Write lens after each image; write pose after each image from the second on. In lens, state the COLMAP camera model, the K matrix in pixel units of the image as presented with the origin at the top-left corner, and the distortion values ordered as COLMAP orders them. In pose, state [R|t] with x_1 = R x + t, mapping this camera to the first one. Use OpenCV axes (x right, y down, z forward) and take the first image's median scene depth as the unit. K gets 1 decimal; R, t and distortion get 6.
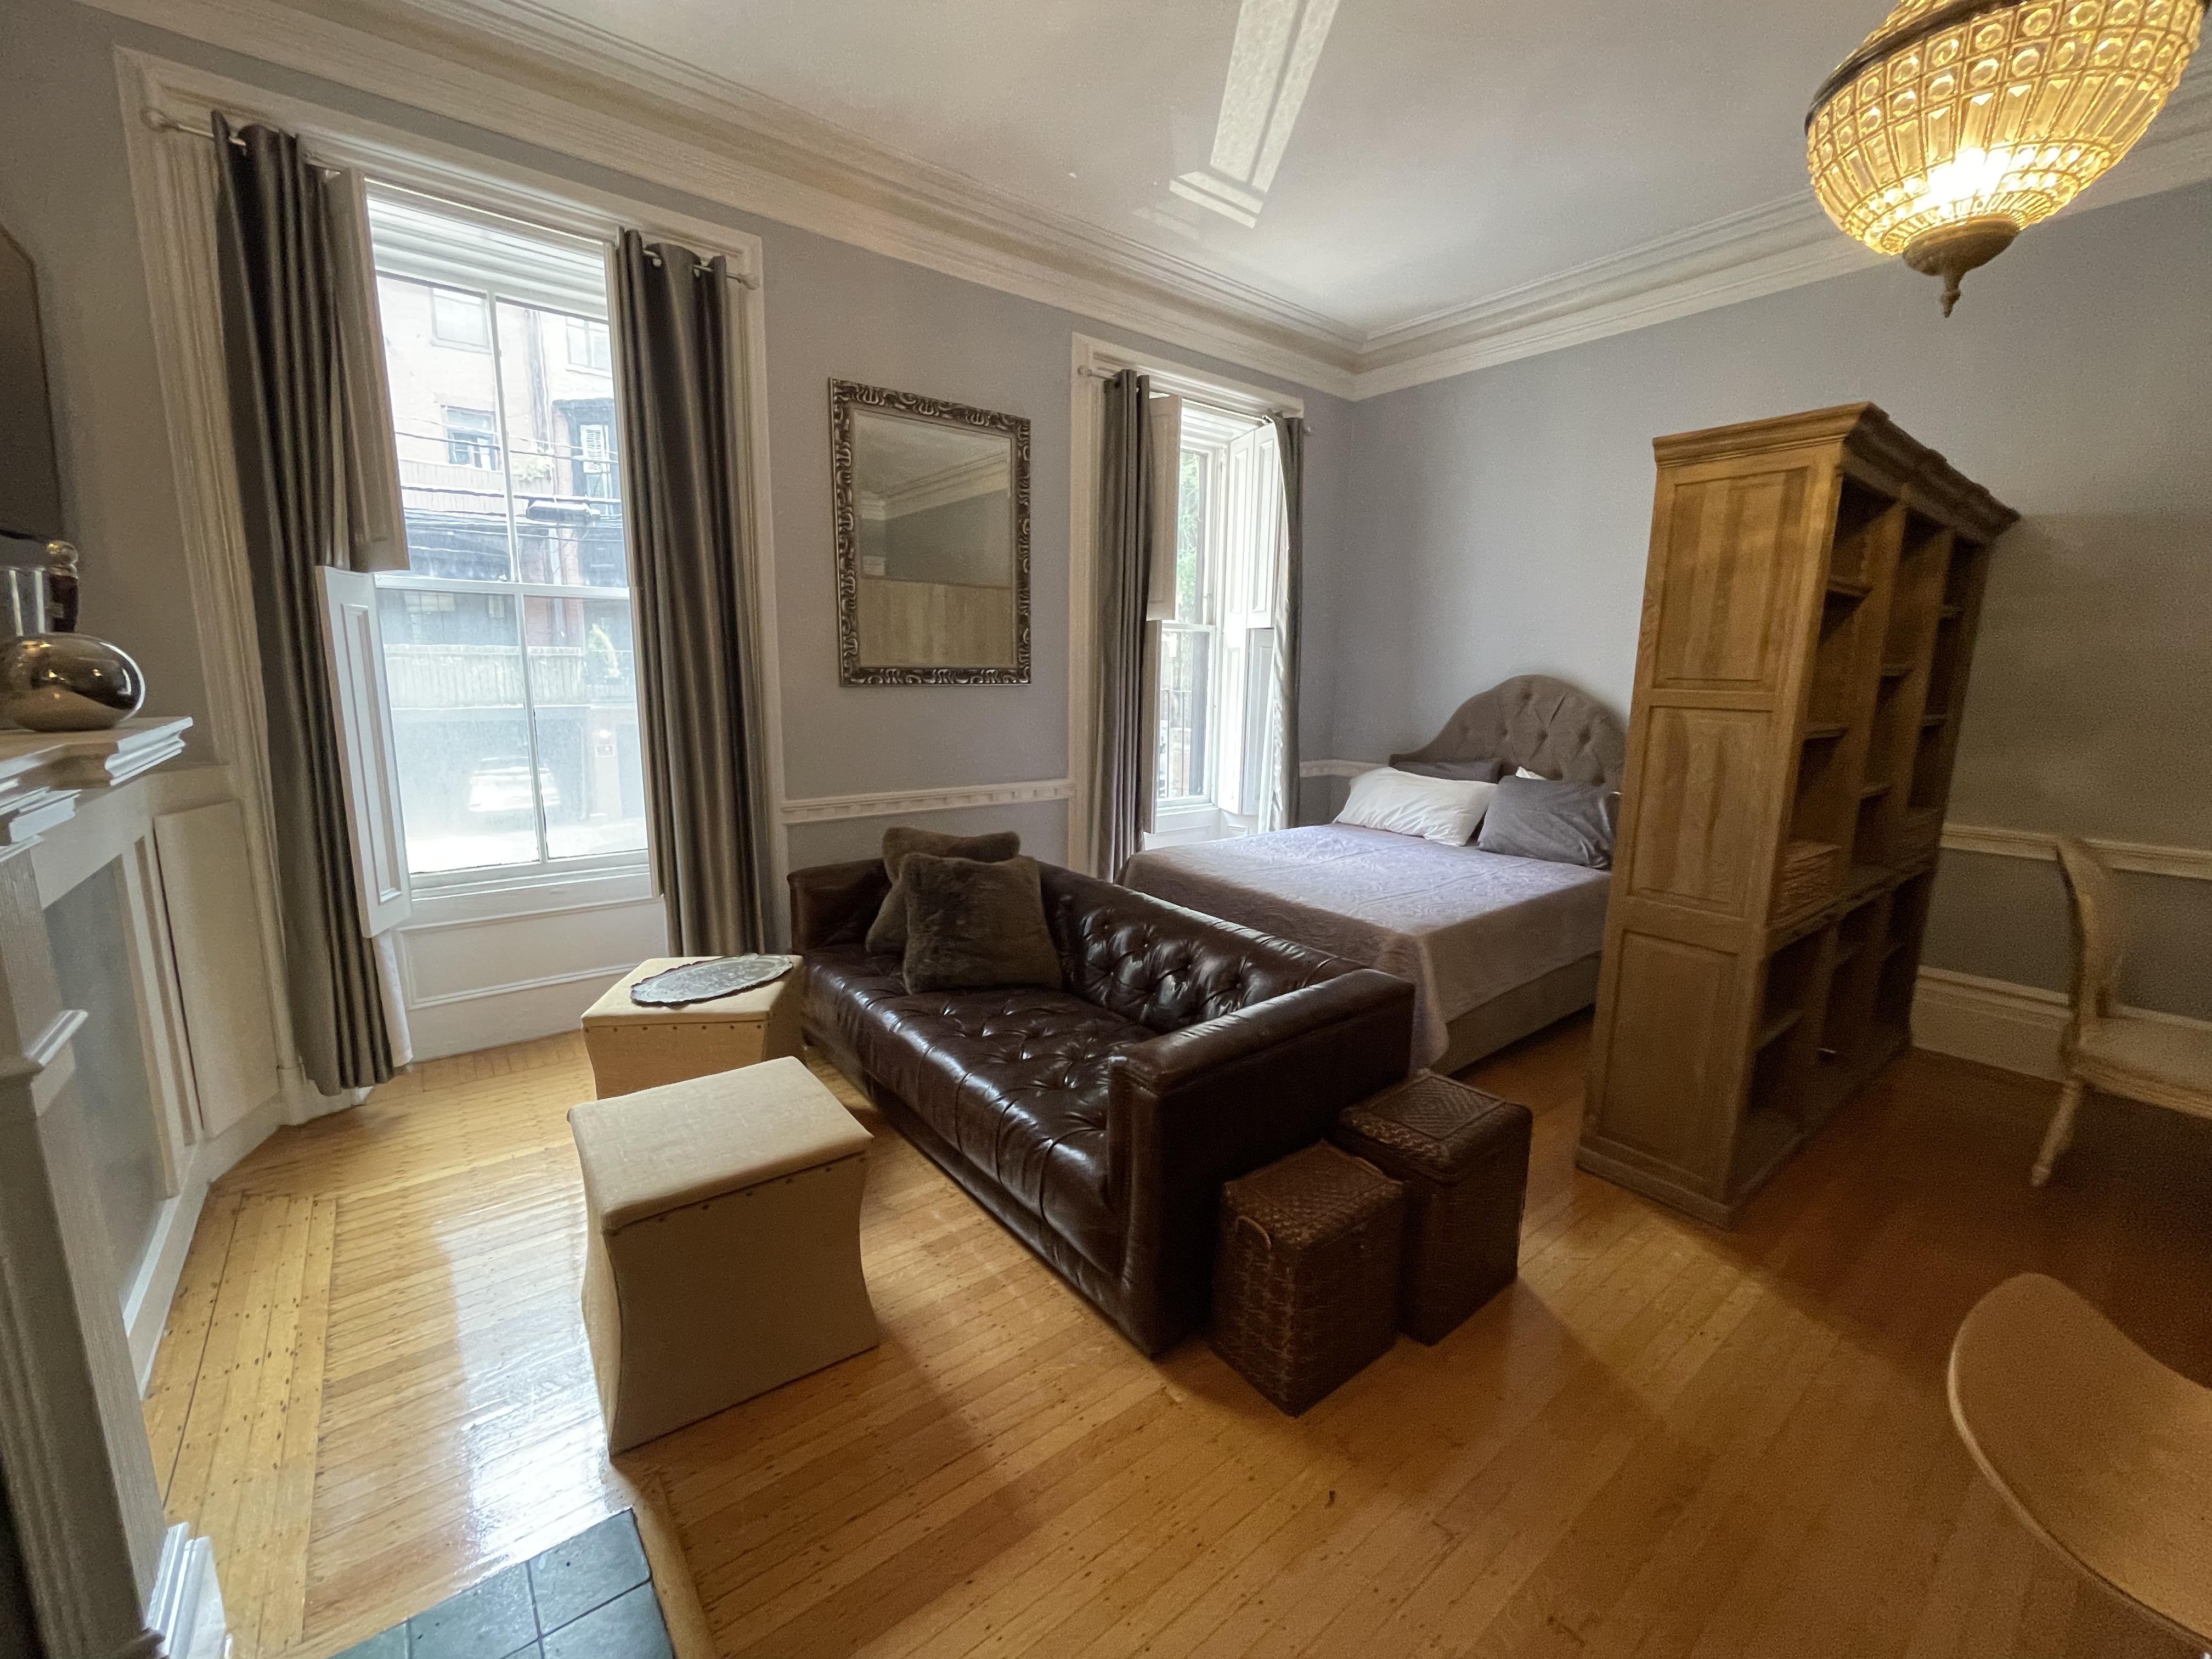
lens RADIAL K [[893.1, 0, 1104.4], [0, 893.1, 825.4], [0, 0, 1]] dist [0.003339, -0.000618]
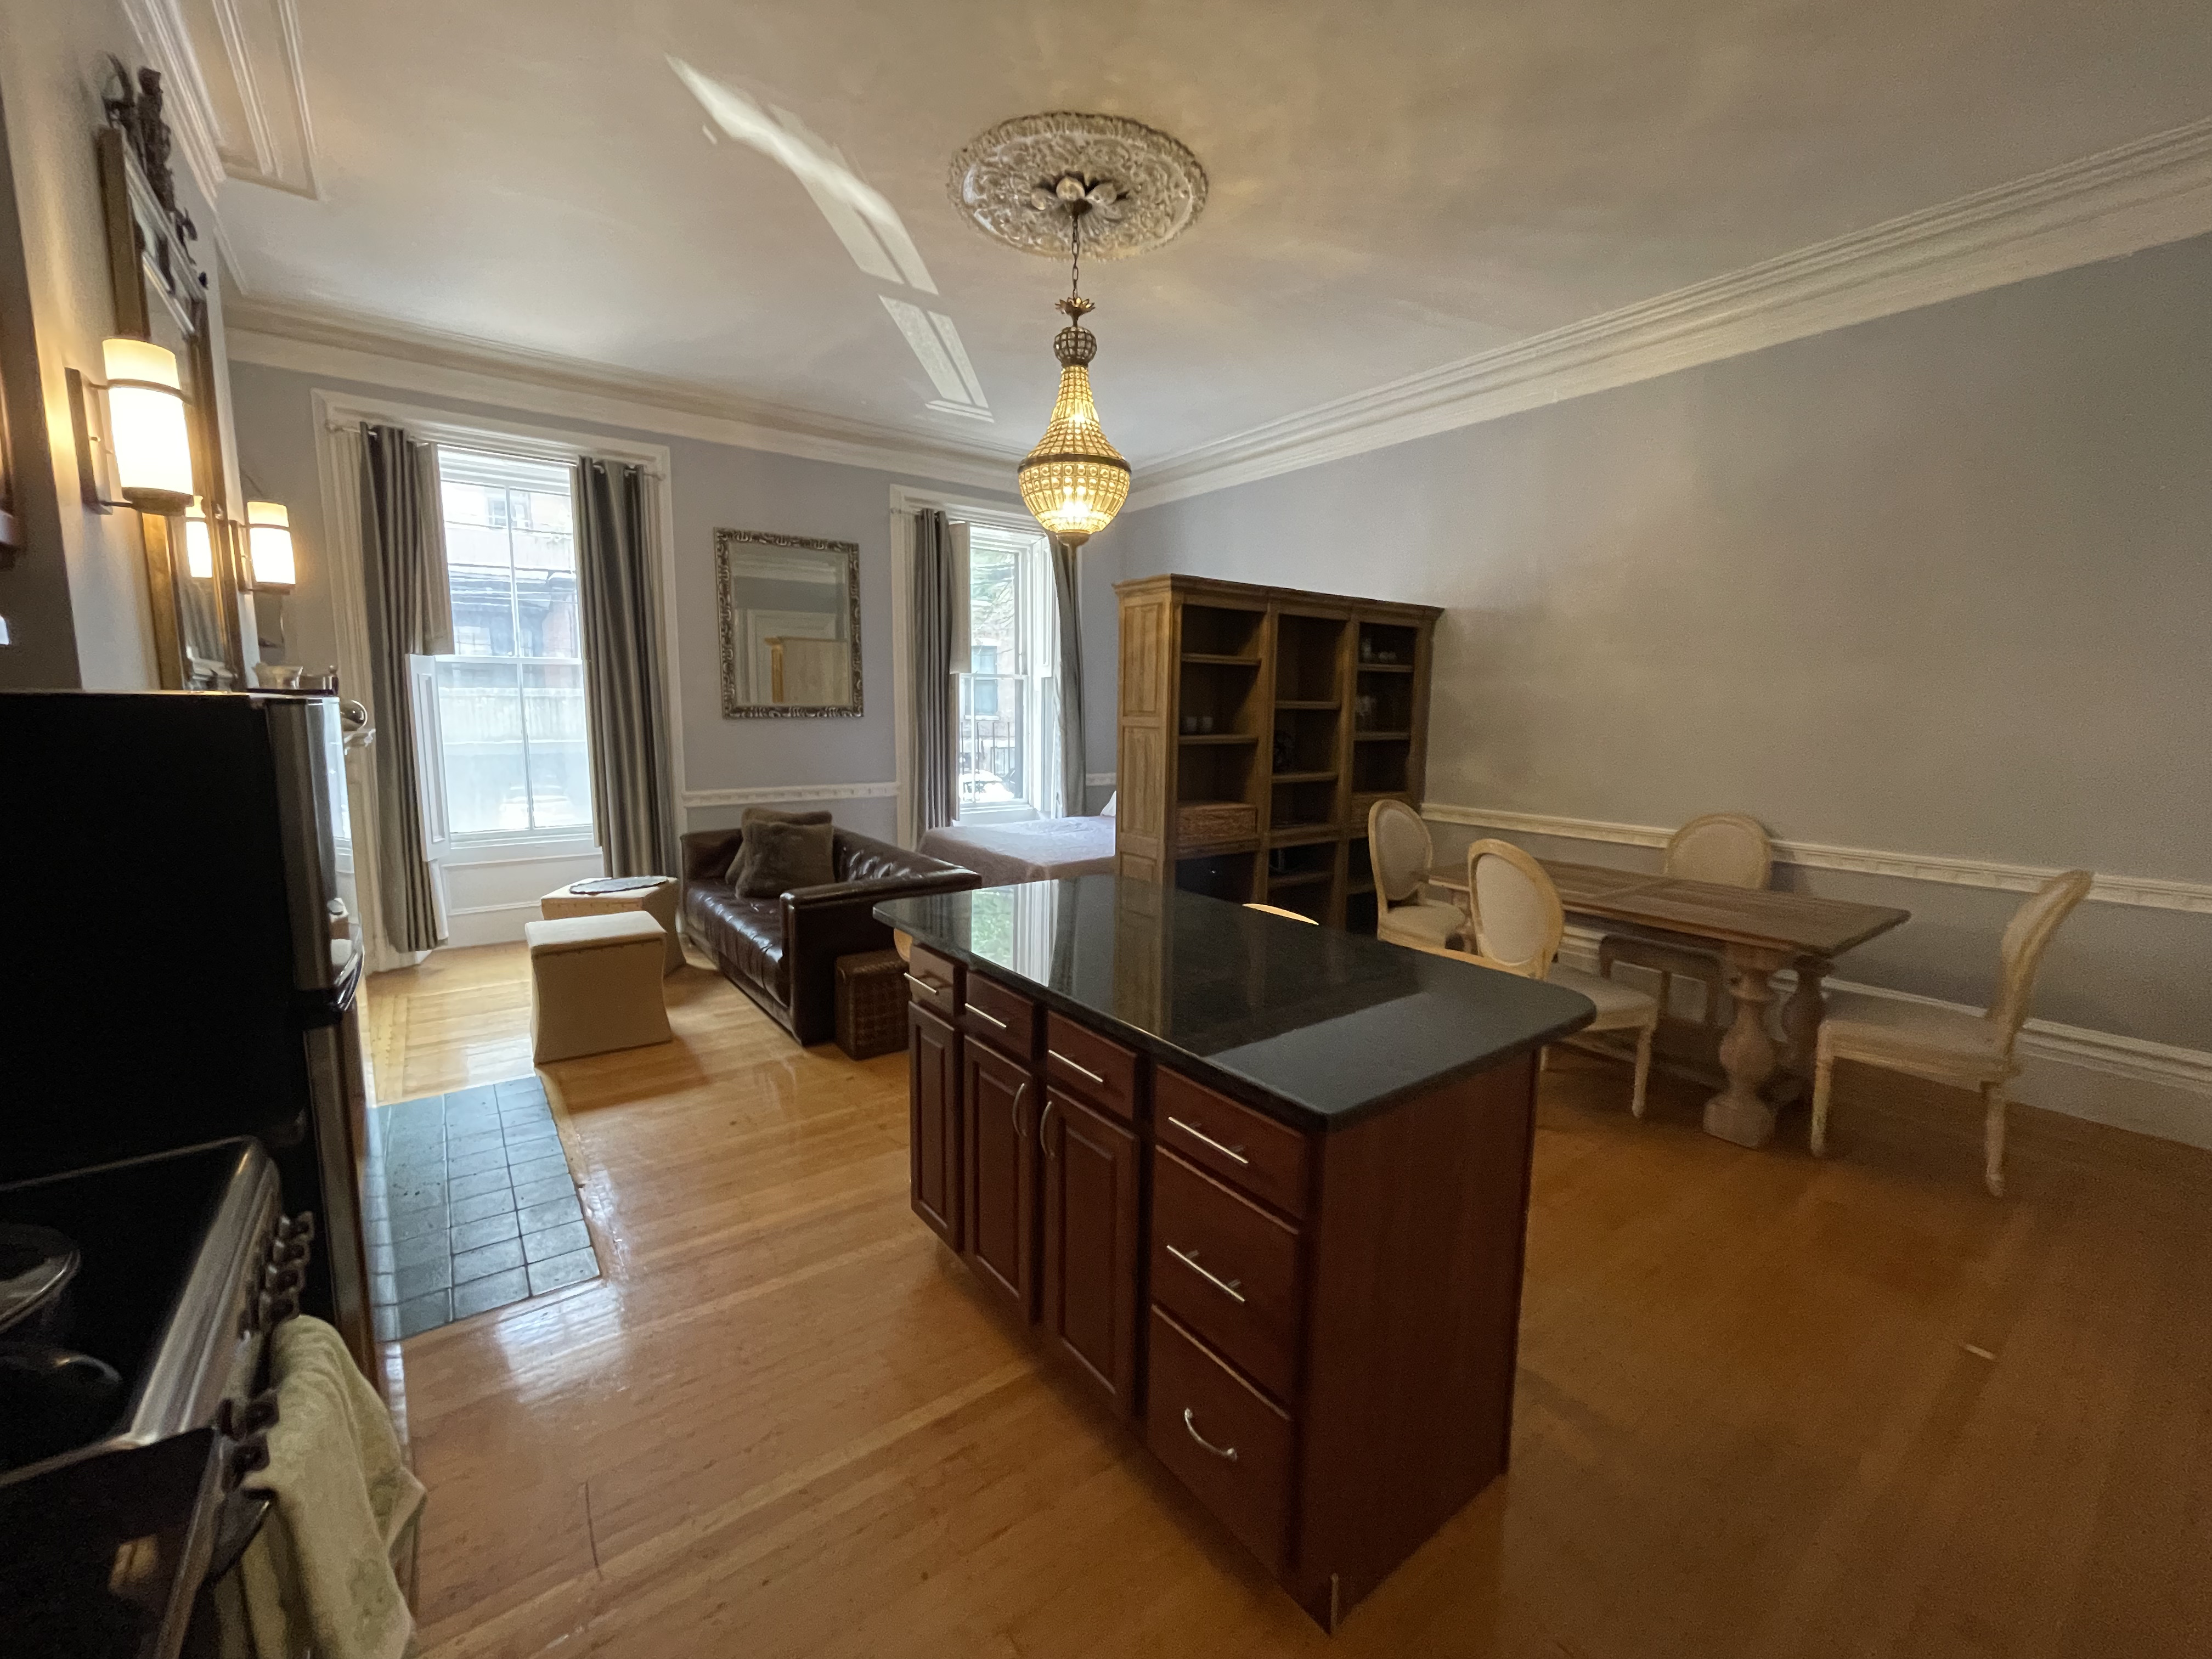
lens RADIAL K [[893.1, 0, 1103.0], [0, 893.1, 827.8], [0, 0, 1]] dist [0.003339, -0.000618]
pose [[0.999645, -0.001761, -0.026581, 0.449973], [0.000729, 0.999247, -0.038783, 0.104827], [0.026630, 0.038750, 0.998894, -0.586850]]
